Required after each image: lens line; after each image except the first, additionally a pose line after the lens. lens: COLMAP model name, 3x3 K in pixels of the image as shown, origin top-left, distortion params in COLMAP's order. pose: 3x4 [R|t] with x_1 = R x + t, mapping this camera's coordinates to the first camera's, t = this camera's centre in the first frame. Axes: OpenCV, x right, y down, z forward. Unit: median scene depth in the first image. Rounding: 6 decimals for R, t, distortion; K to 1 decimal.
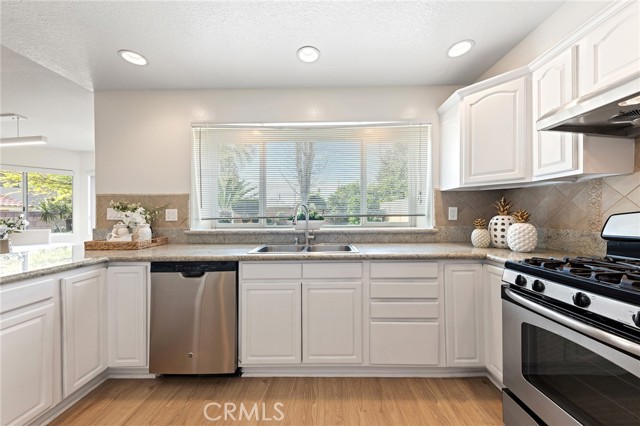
lens RADIAL K [[221.9, 0, 323.0], [0, 221.9, 214.0], [0, 0, 1]] dist [0.006220, -0.000377]
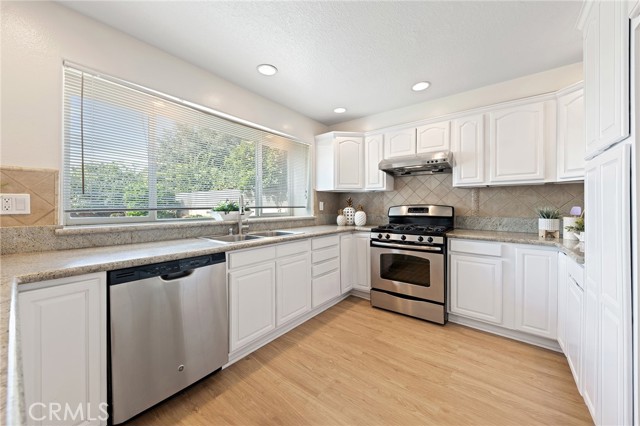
lens RADIAL K [[236.3, 0, 318.0], [0, 236.3, 206.4], [0, 0, 1]] dist [0.011151, -0.000530]
pose [[0.612152, 0.009253, 0.790686, -0.952100], [-0.007559, 0.999954, -0.005850, 0.011952], [-0.790704, -0.002395, 0.612194, 0.021466]]
